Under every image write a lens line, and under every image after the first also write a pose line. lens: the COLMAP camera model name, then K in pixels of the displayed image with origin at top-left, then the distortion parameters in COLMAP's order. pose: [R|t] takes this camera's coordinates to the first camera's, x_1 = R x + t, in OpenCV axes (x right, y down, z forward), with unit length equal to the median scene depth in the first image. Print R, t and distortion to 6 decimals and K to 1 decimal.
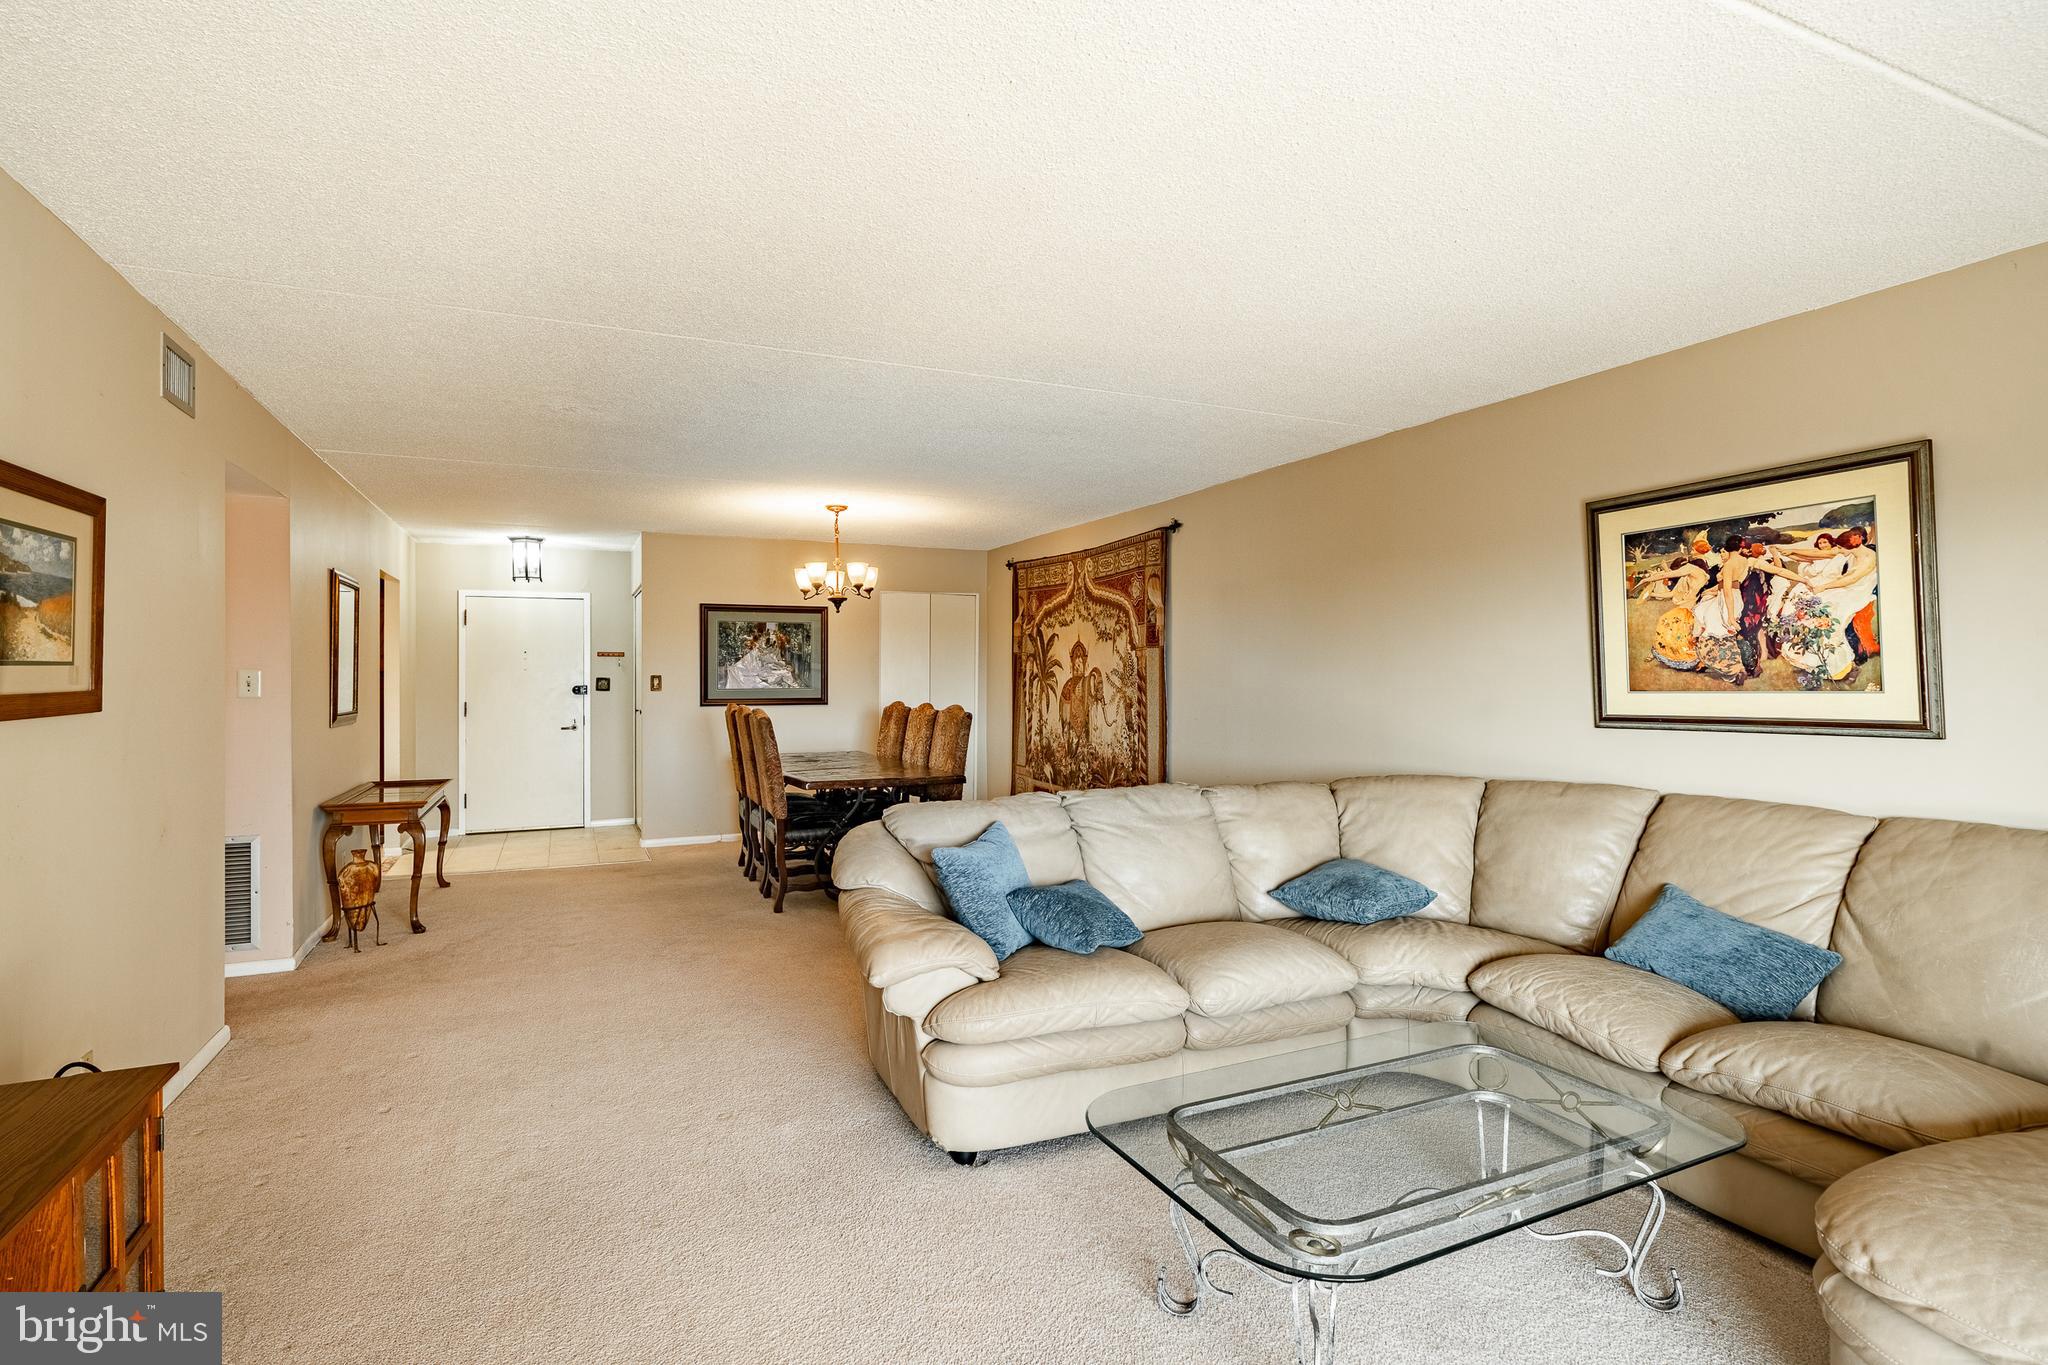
lens RADIAL K [[1008.1, 0, 1013.2], [0, 1008.1, 670.6], [0, 0, 1]] dist [0.001095, 0.000192]
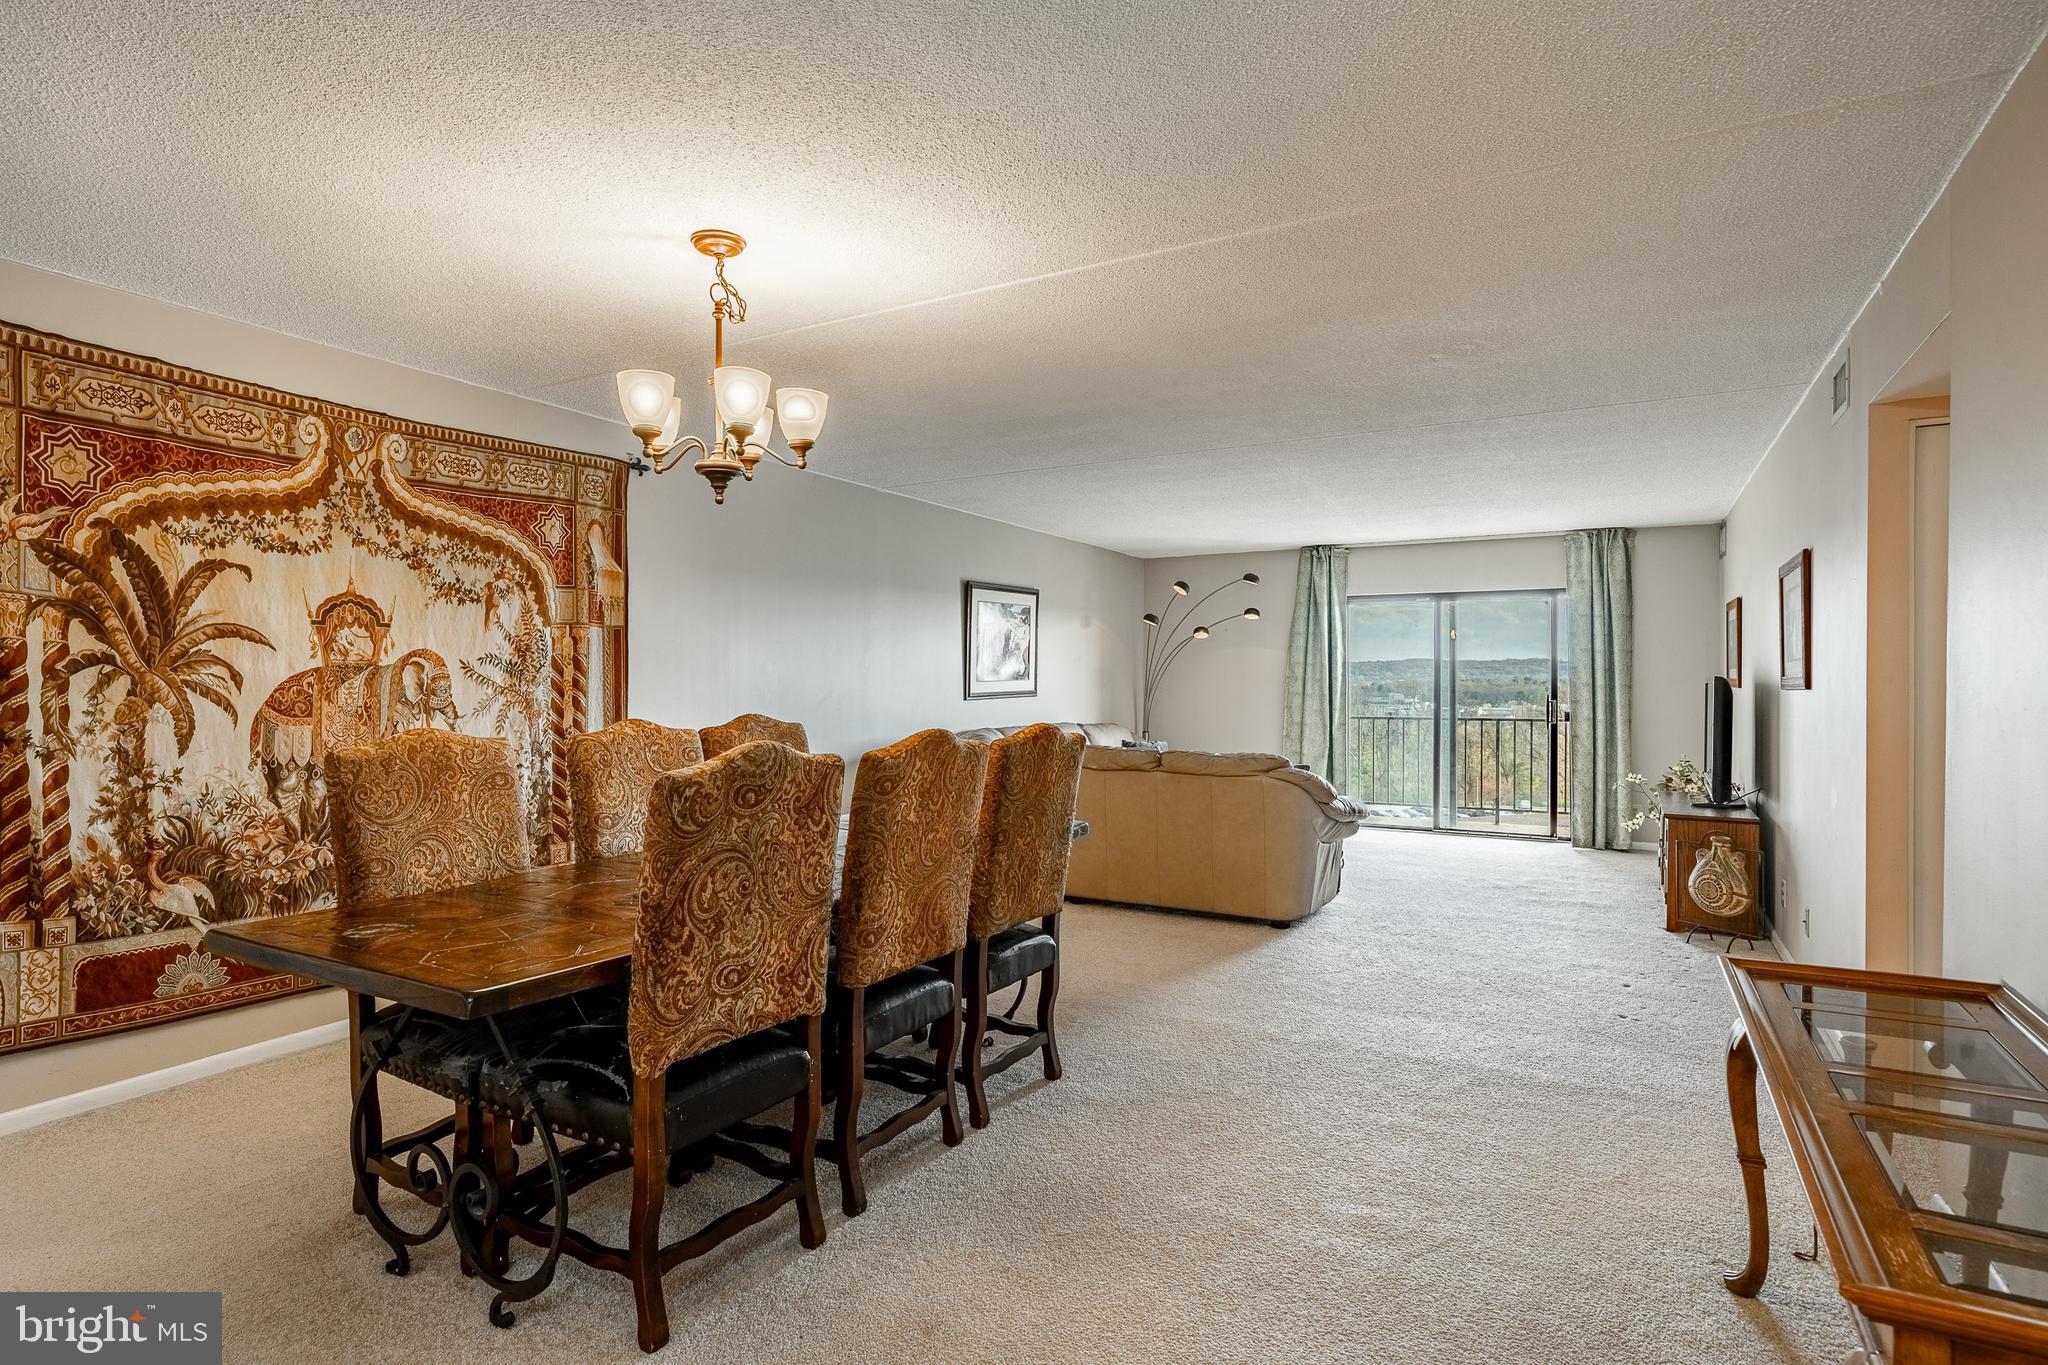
lens RADIAL K [[1069.8, 0, 1013.0], [0, 1069.8, 690.0], [0, 0, 1]] dist [0.001817, 0.000297]
pose [[-0.590500, -0.003613, 0.807030, -0.583553], [-0.002131, 0.999993, 0.002918, 0.016719], [-0.807035, 0.000003, -0.590504, 1.137180]]
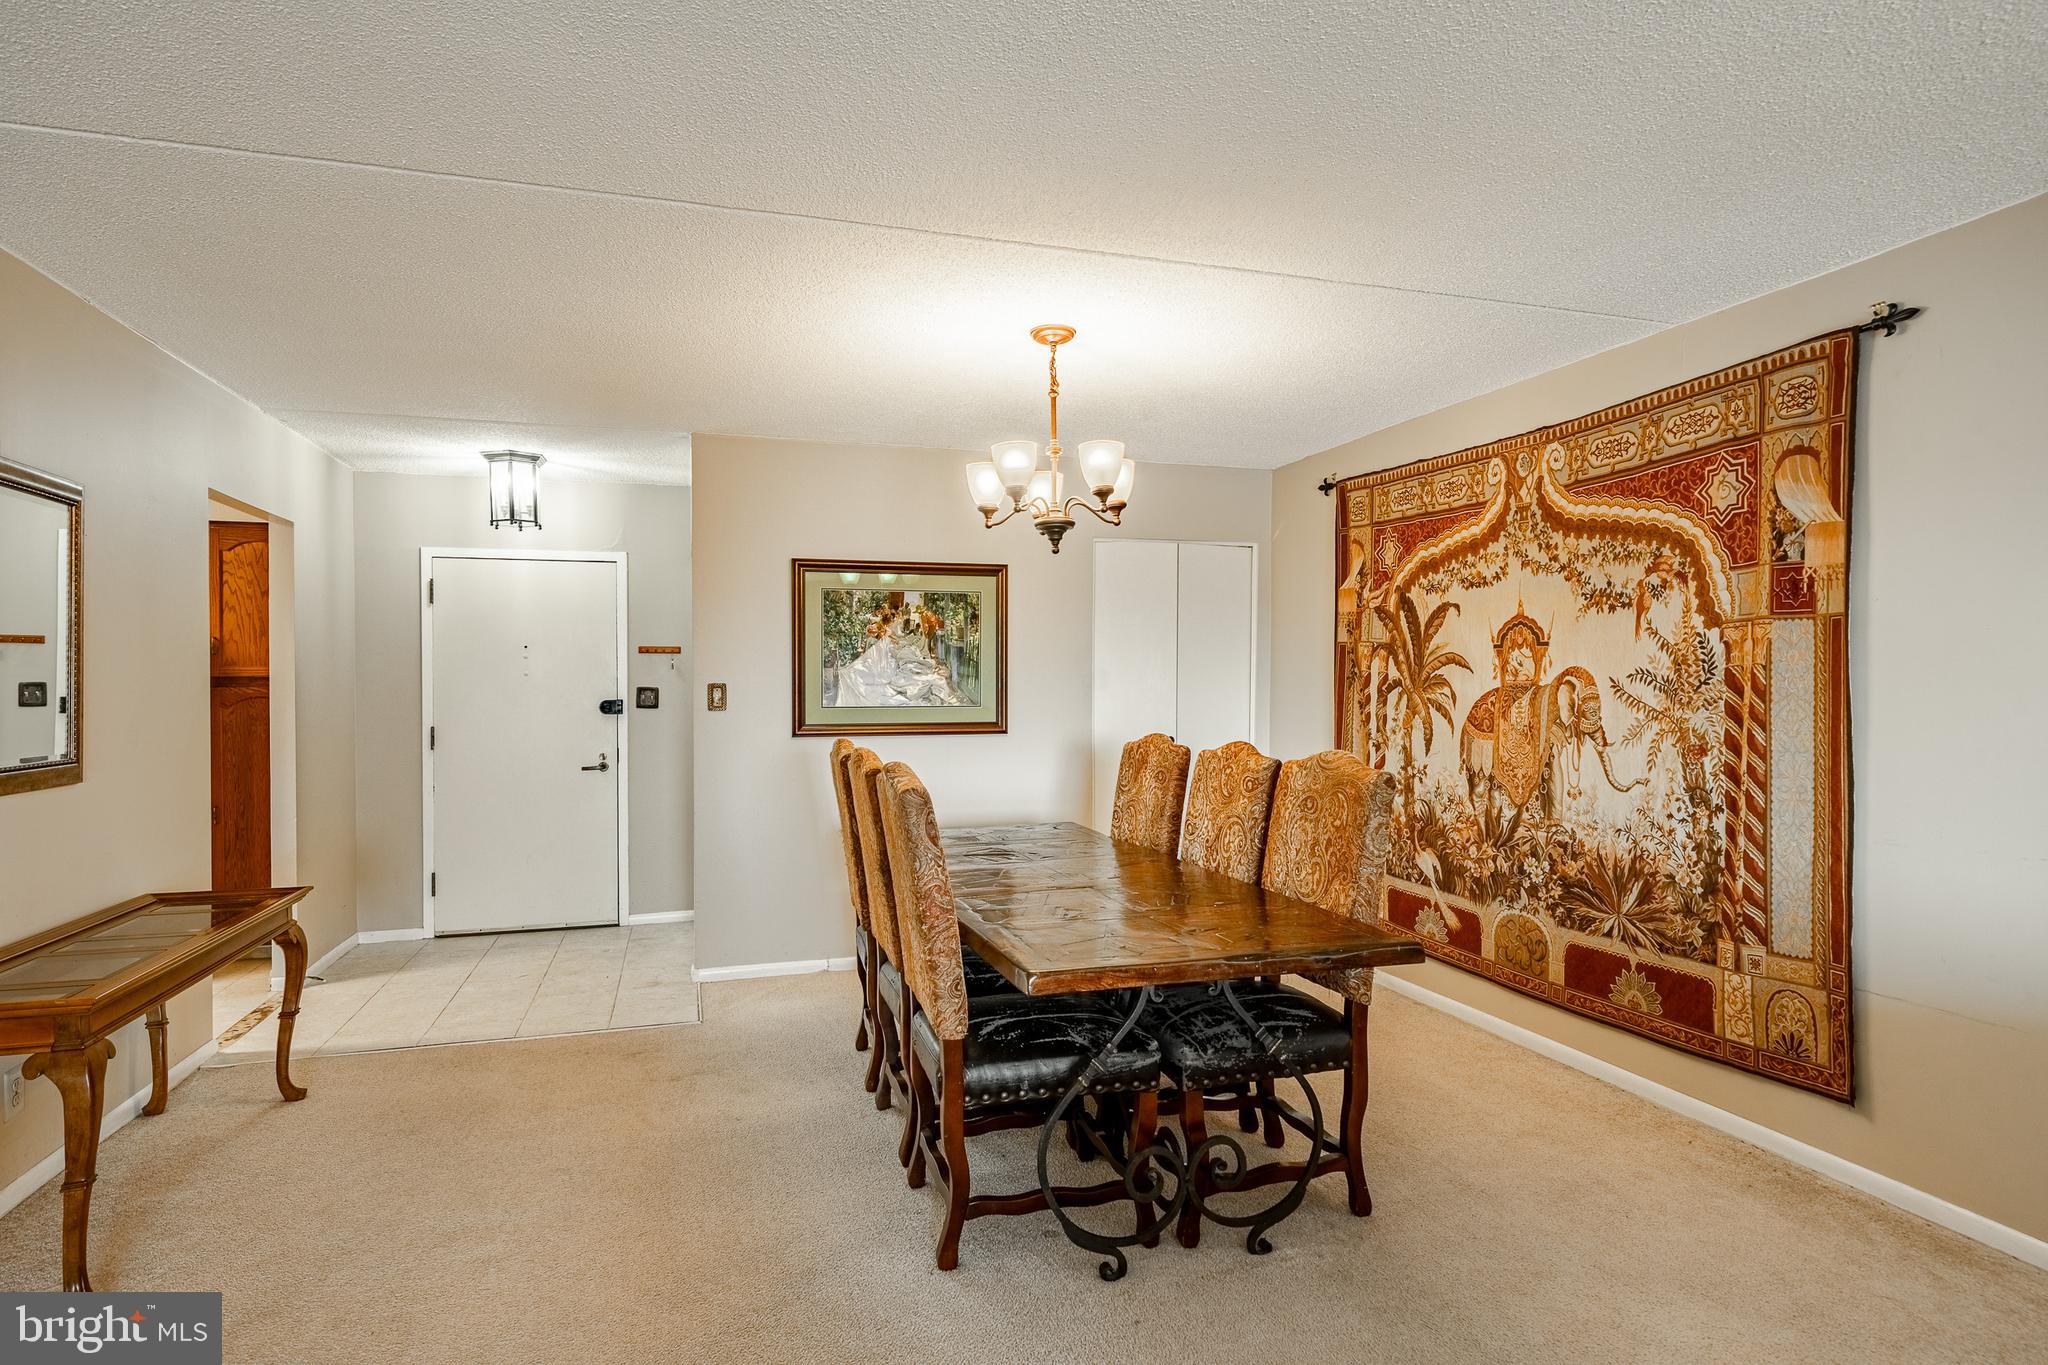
lens RADIAL K [[1088.1, 0, 1015.9], [0, 1088.1, 694.0], [0, 0, 1]] dist [-0.000105, 0.000025]
pose [[0.992074, 0.000725, -0.125652, -0.124695], [0.001203, 0.999883, 0.015272, 0.001561], [0.125648, -0.015303, 0.991957, 0.471758]]
